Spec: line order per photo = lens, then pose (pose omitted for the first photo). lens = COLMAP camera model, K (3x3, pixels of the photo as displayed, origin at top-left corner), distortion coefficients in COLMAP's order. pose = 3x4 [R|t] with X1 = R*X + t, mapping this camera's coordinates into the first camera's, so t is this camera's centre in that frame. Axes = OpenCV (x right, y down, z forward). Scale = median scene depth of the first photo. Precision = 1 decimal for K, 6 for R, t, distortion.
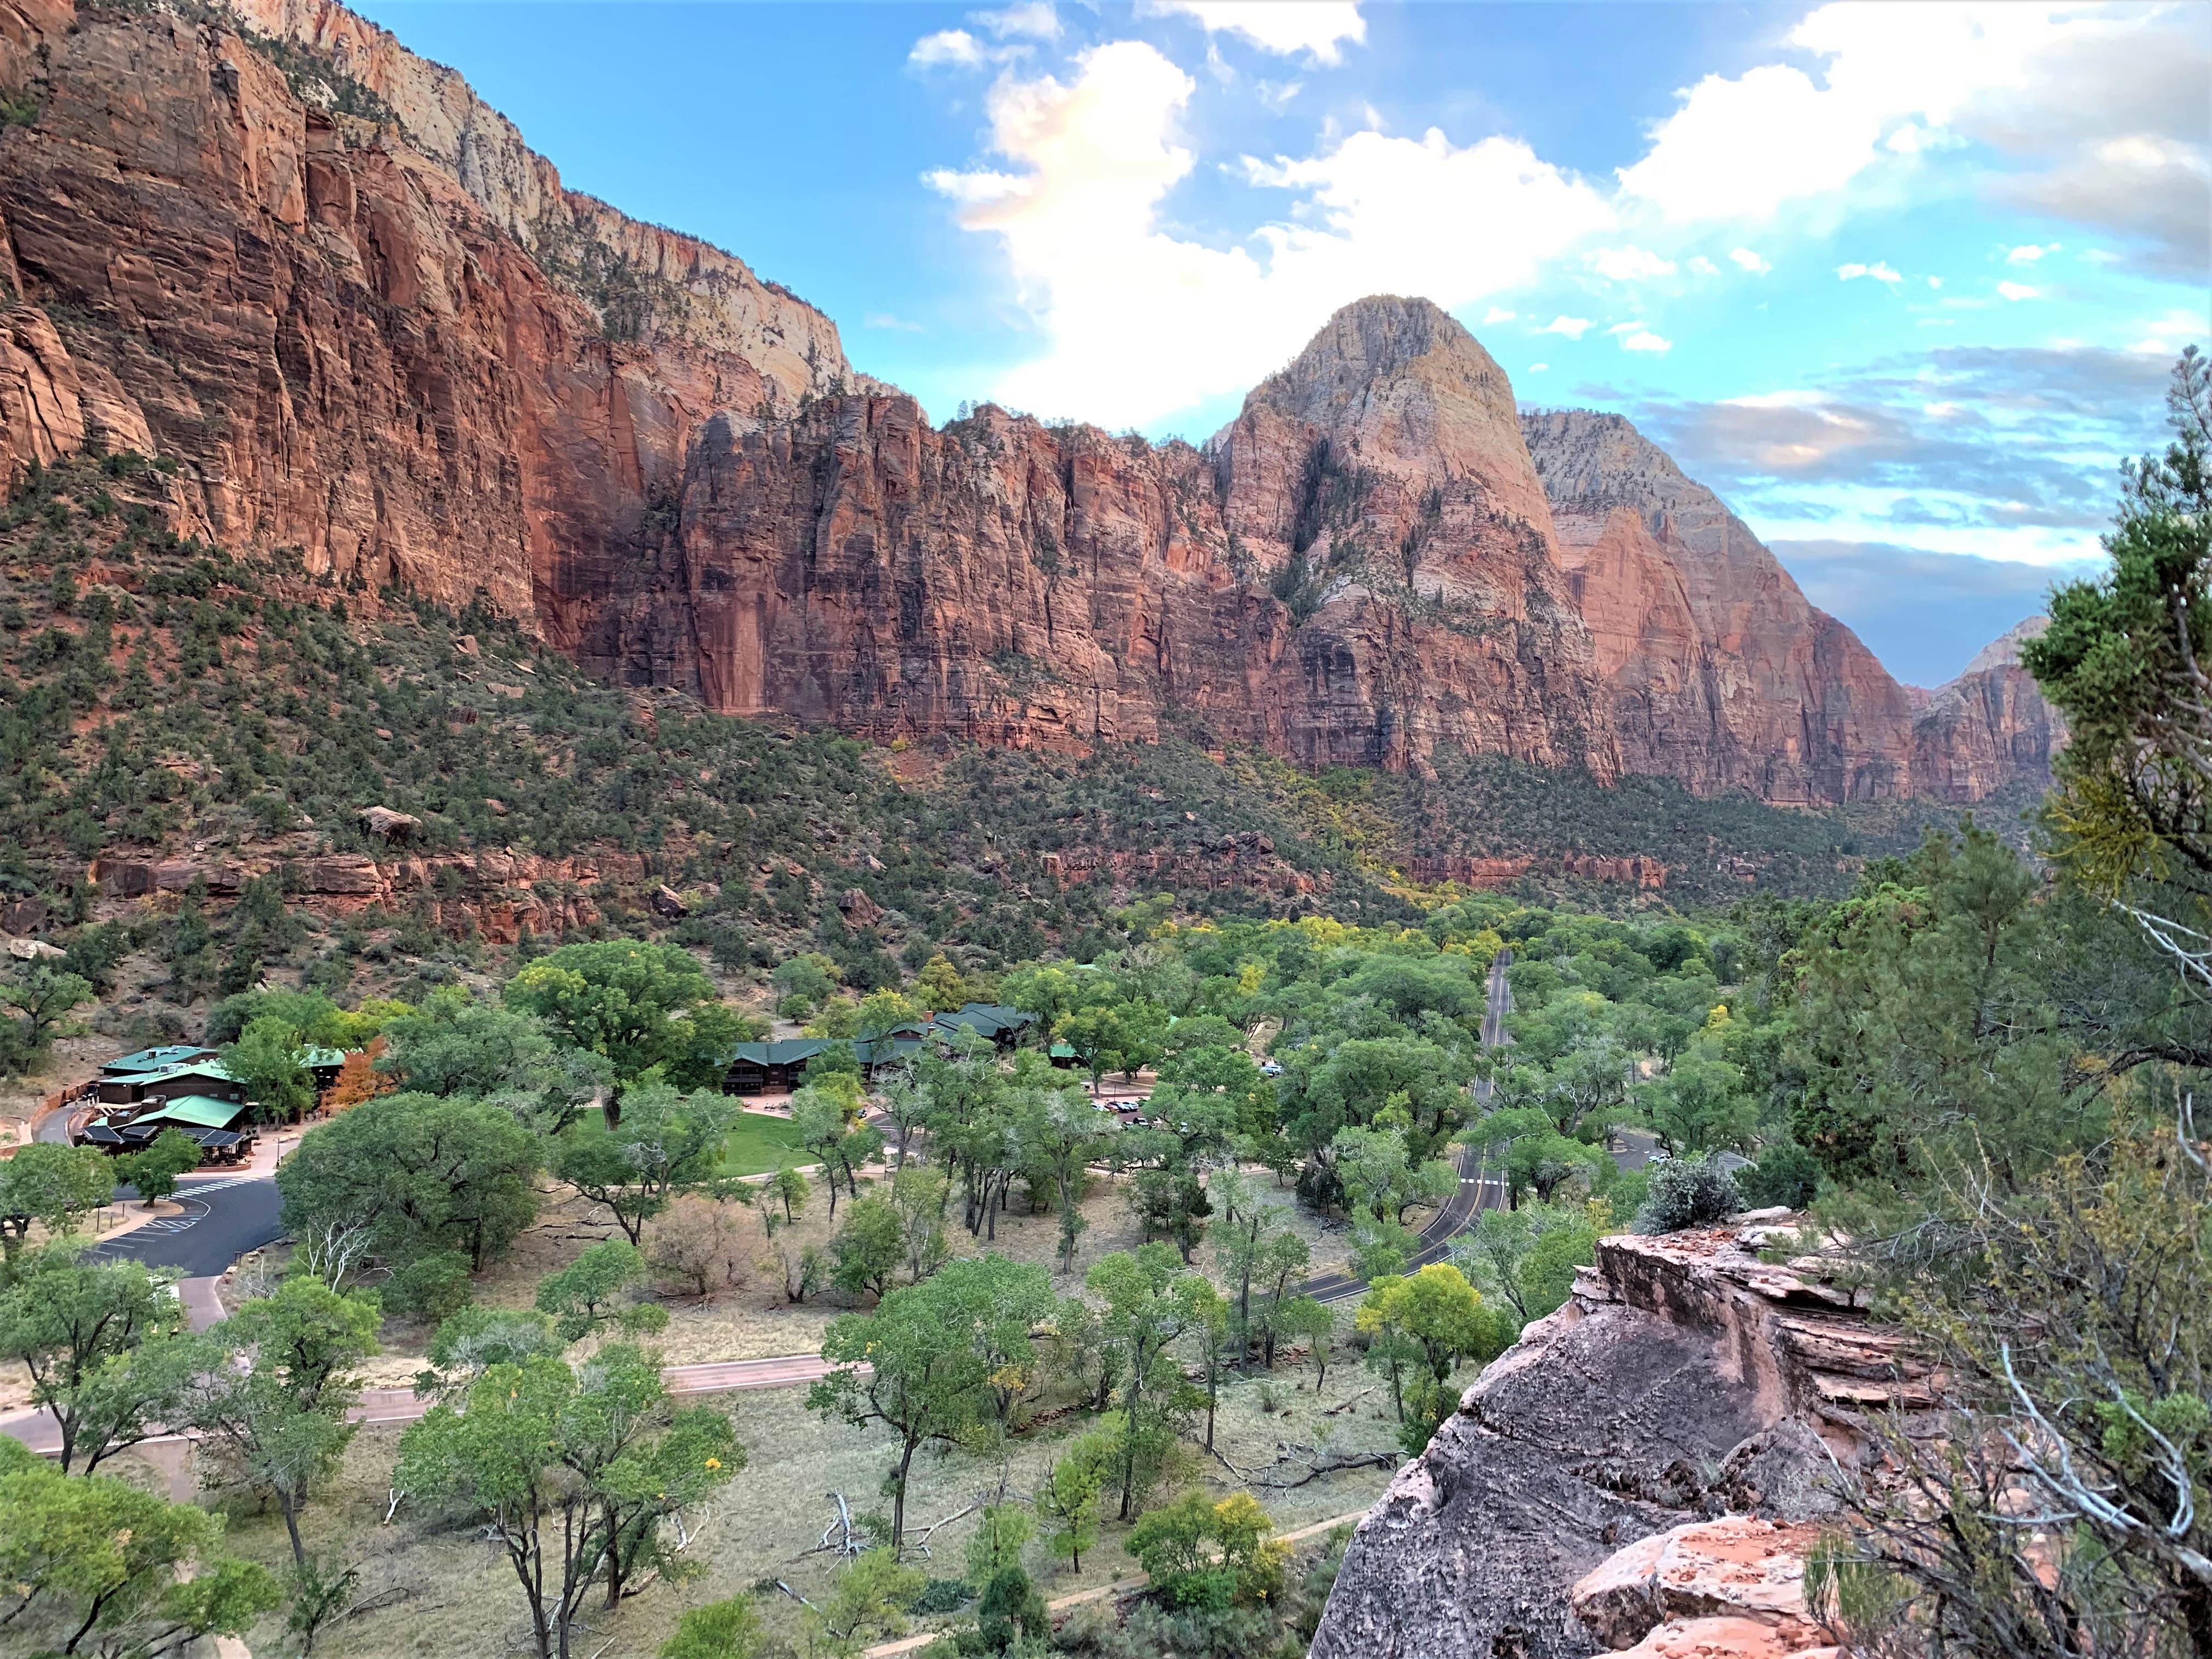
lens RADIAL K [[1798.9, 0, 1115.8], [0, 1798.9, 805.5], [0, 0, 1]] dist [0.049955, -0.049243]
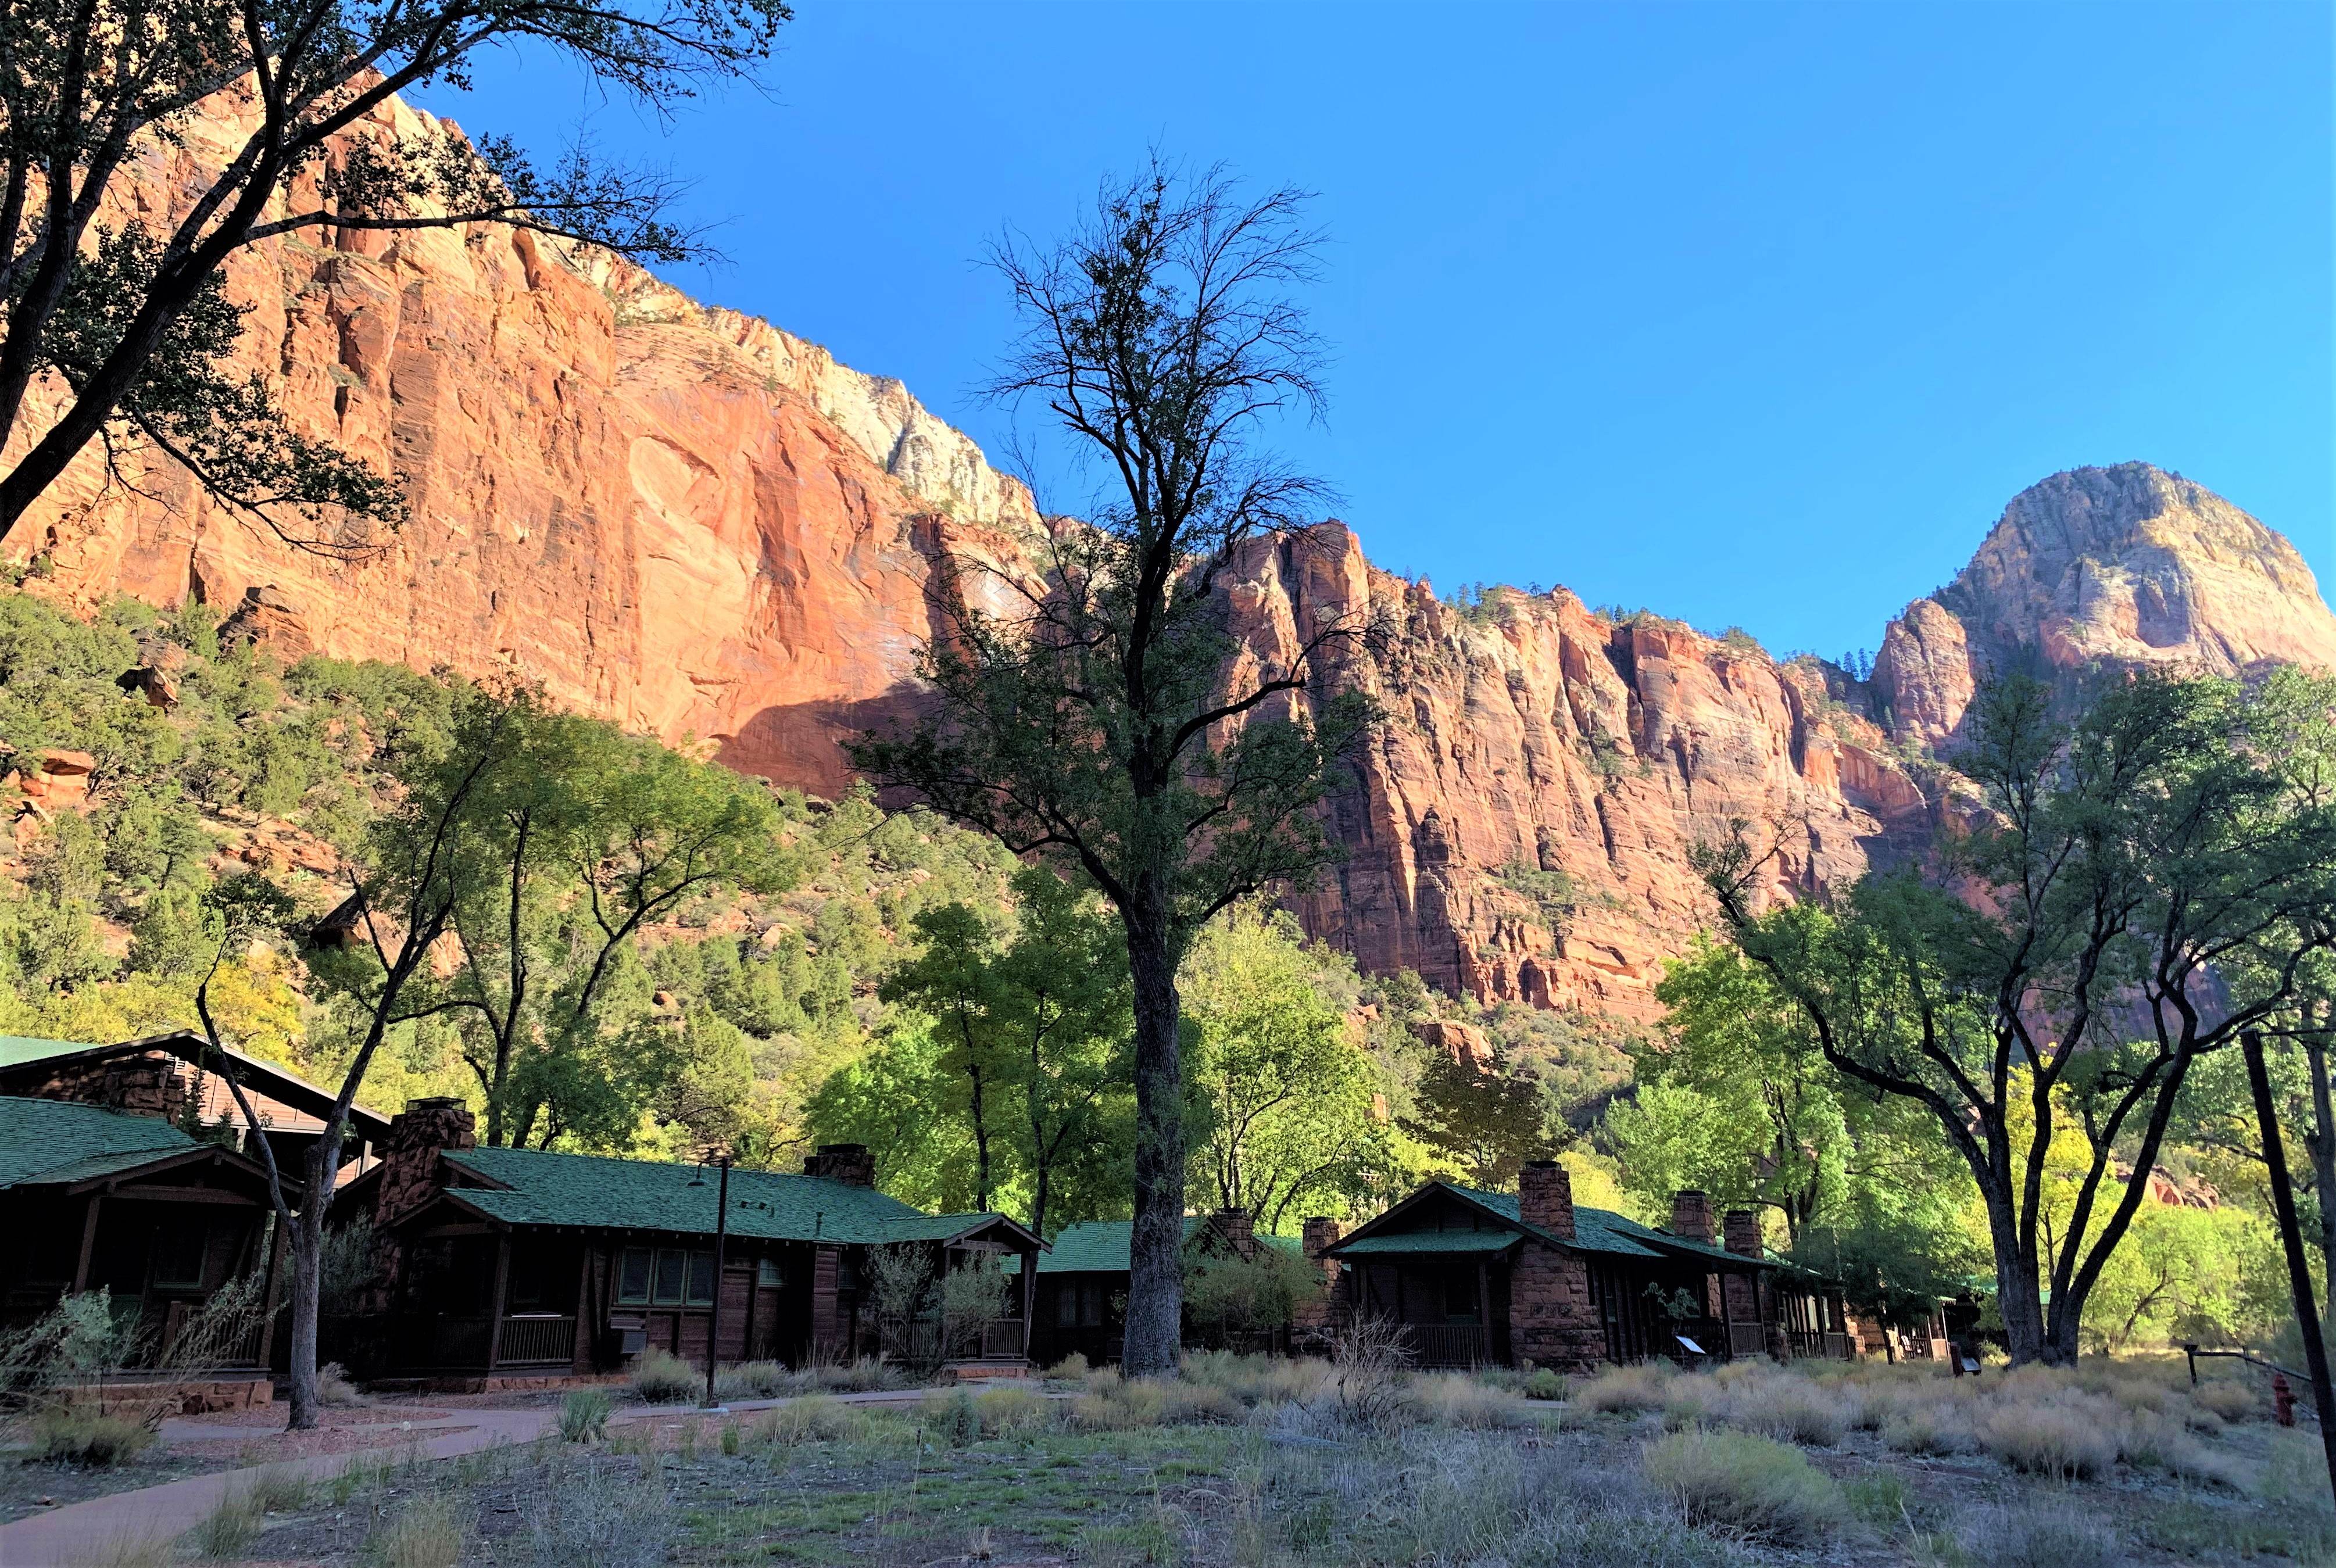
lens RADIAL K [[1630.2, 0, 1170.3], [0, 1630.2, 771.8], [0, 0, 1]] dist [0.004279, -0.002066]
pose [[0.924168, -0.152598, -0.350181, 0.028078], [0.035452, 0.947047, -0.319132, 0.060008], [0.380337, 0.282517, 0.880641, 0.438793]]
